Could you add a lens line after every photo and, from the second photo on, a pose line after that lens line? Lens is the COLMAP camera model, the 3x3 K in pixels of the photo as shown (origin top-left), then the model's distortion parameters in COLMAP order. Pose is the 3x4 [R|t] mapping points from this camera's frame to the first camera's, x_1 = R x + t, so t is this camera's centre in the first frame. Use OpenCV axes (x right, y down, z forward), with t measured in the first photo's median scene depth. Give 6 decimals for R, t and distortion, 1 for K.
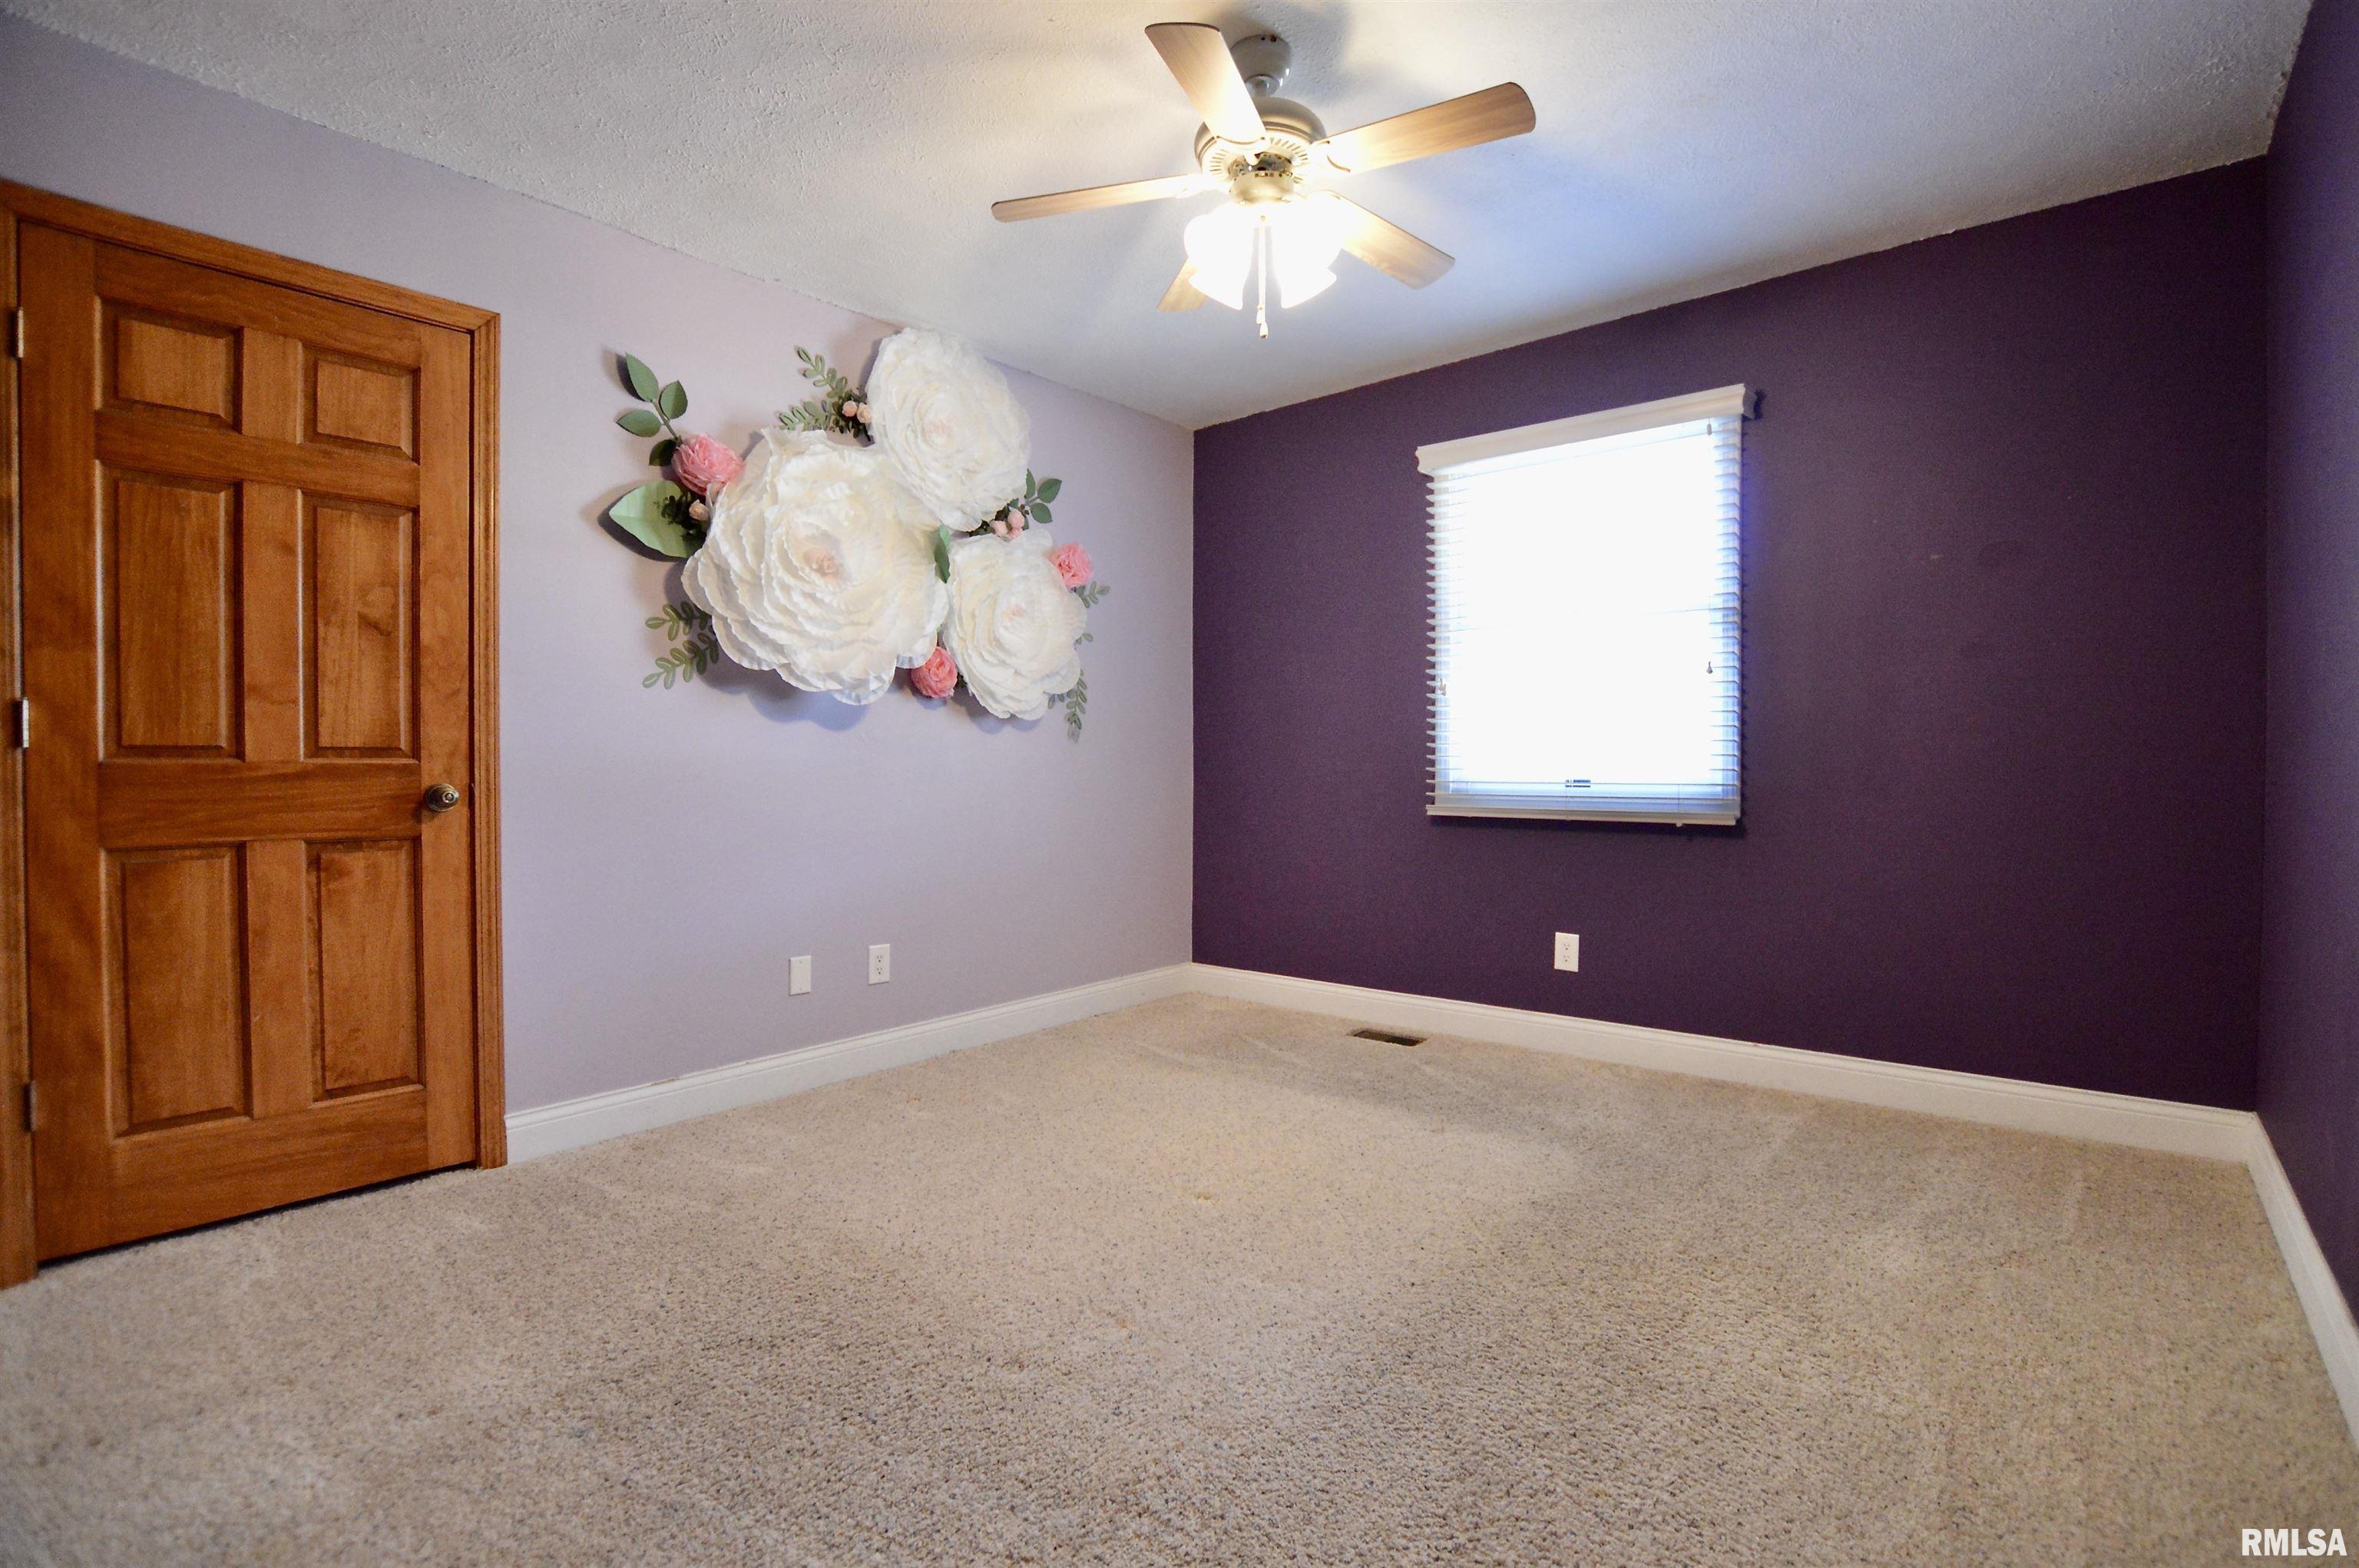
lens RADIAL K [[1053.2, 0, 1185.0], [0, 1053.2, 781.9], [0, 0, 1]] dist [-0.030355, 0.004739]
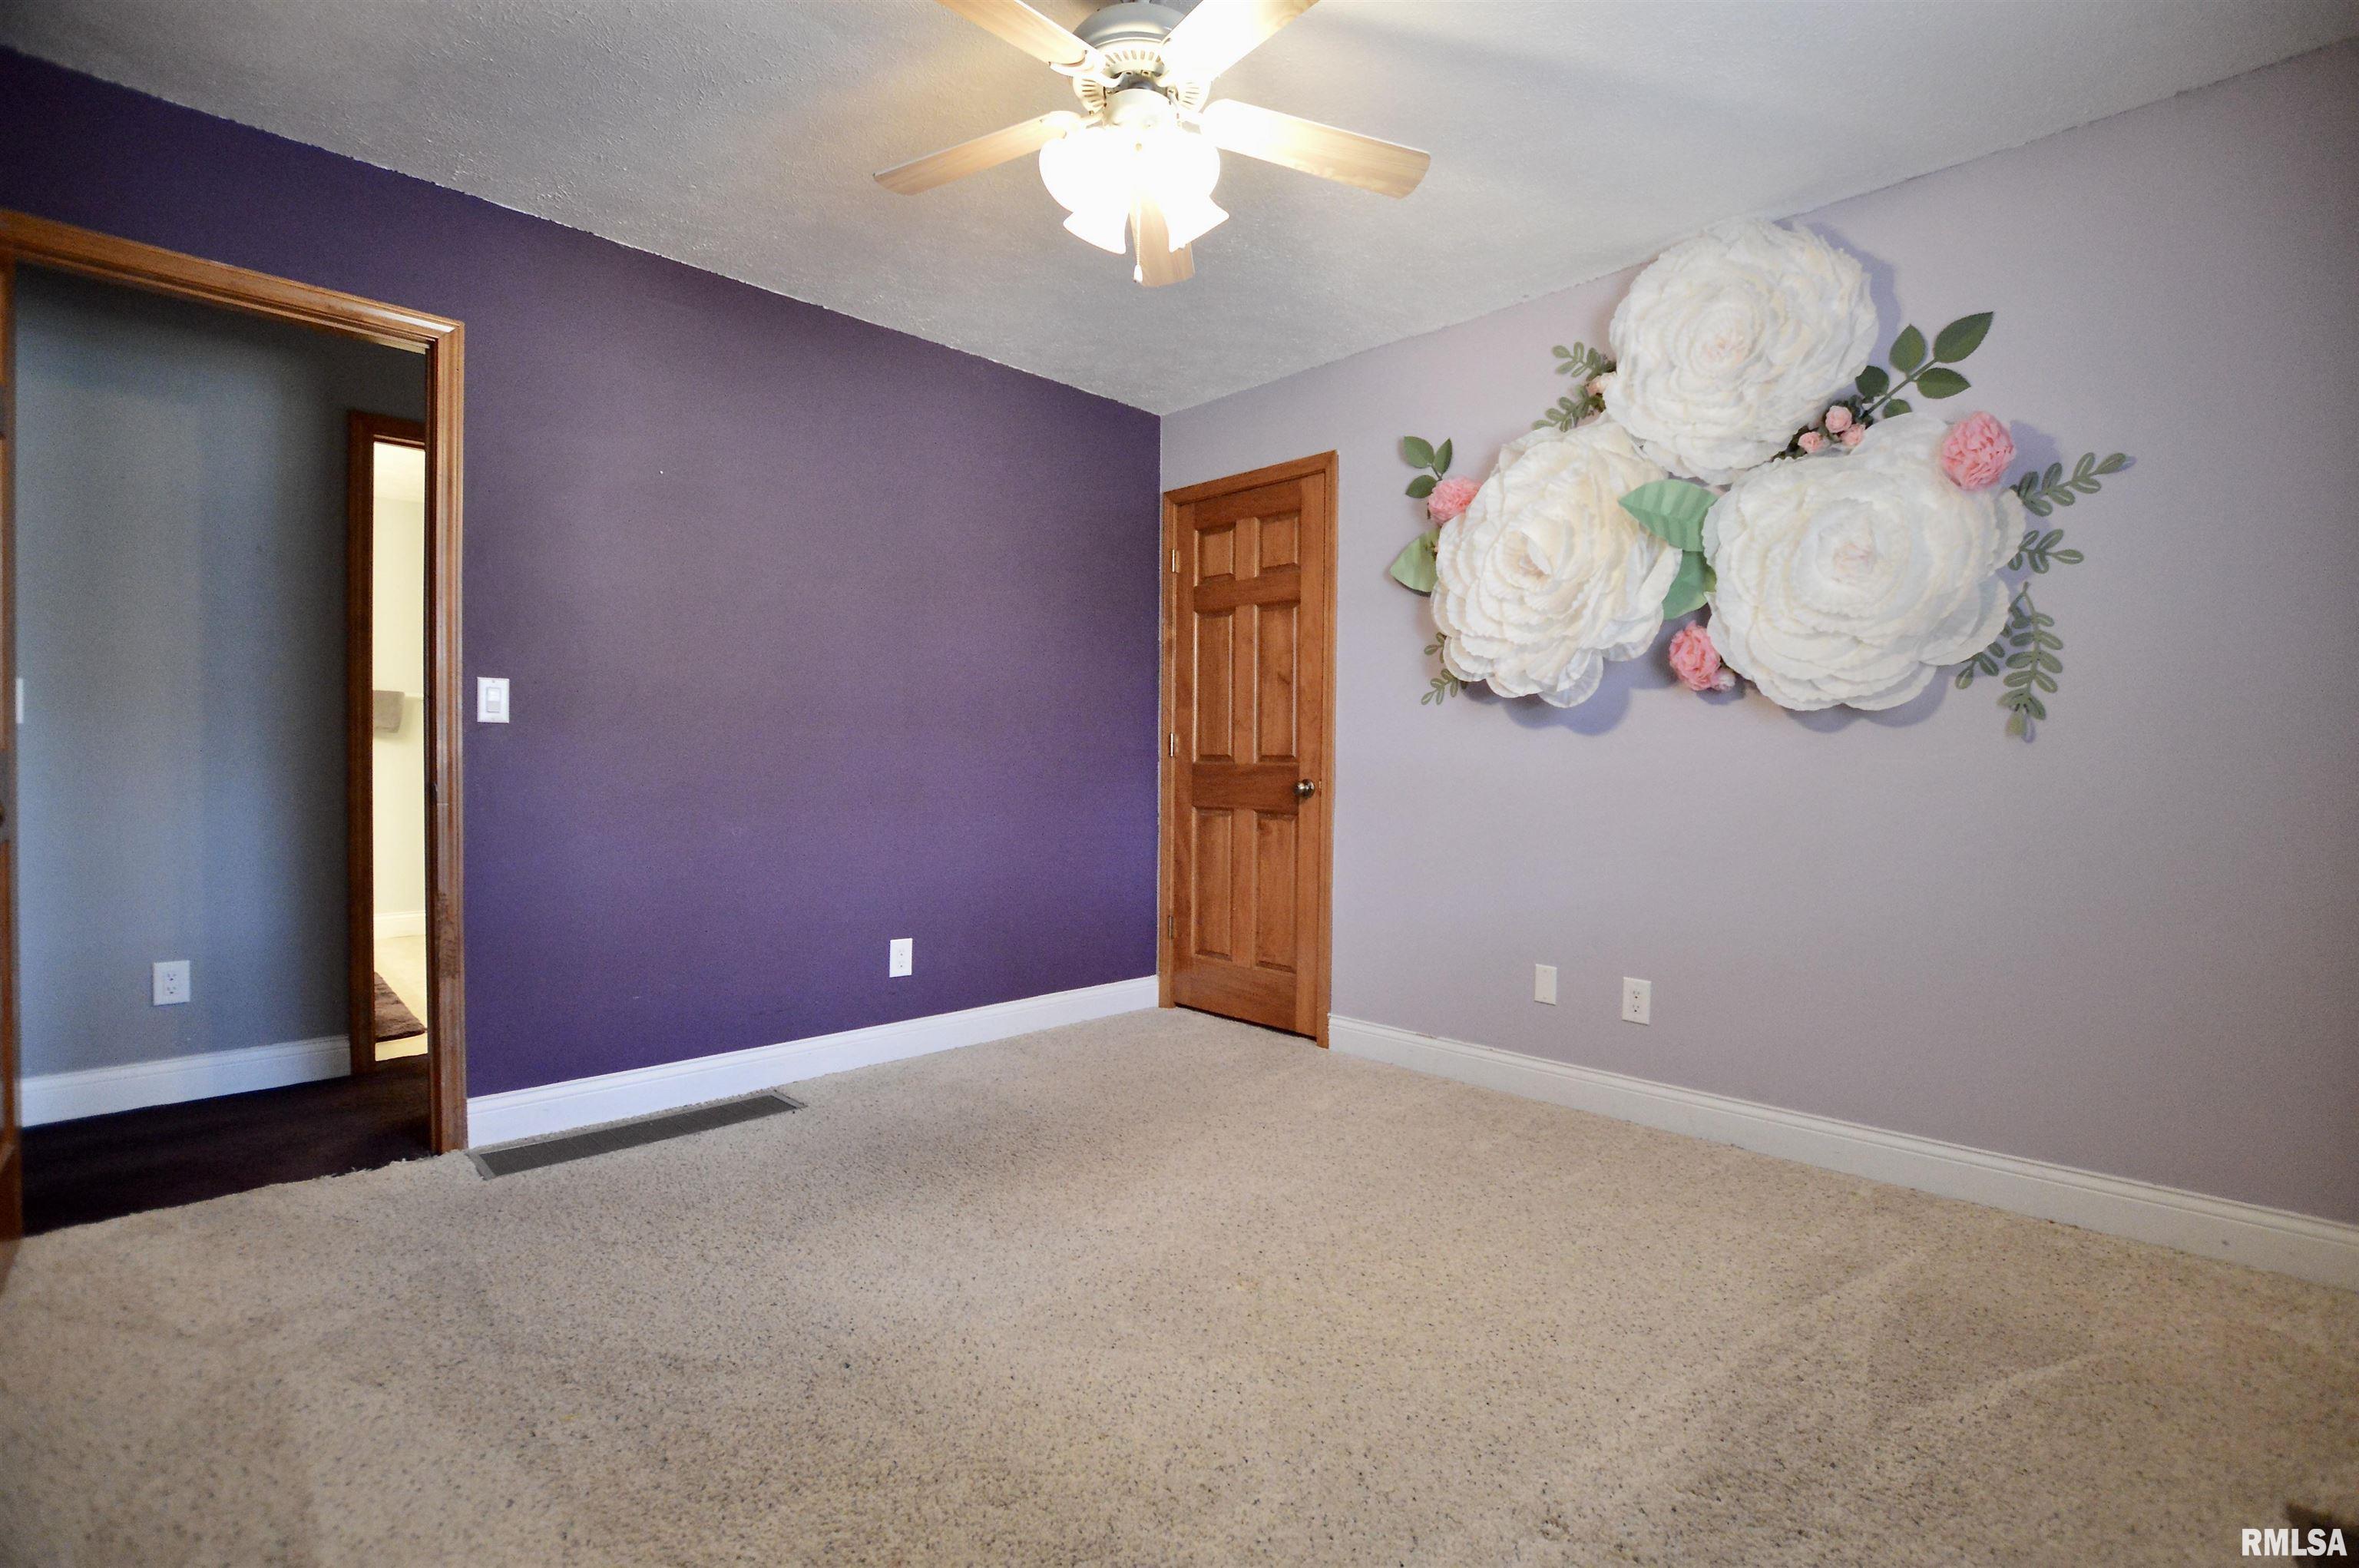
lens RADIAL K [[1053.2, 0, 1184.4], [0, 1053.2, 768.9], [0, 0, 1]] dist [-0.030355, 0.004739]
pose [[-0.065425, 0.016476, -0.997721, 0.820964], [-0.020604, 0.999628, 0.017859, -0.037276], [0.997645, 0.021725, -0.065061, 0.926424]]
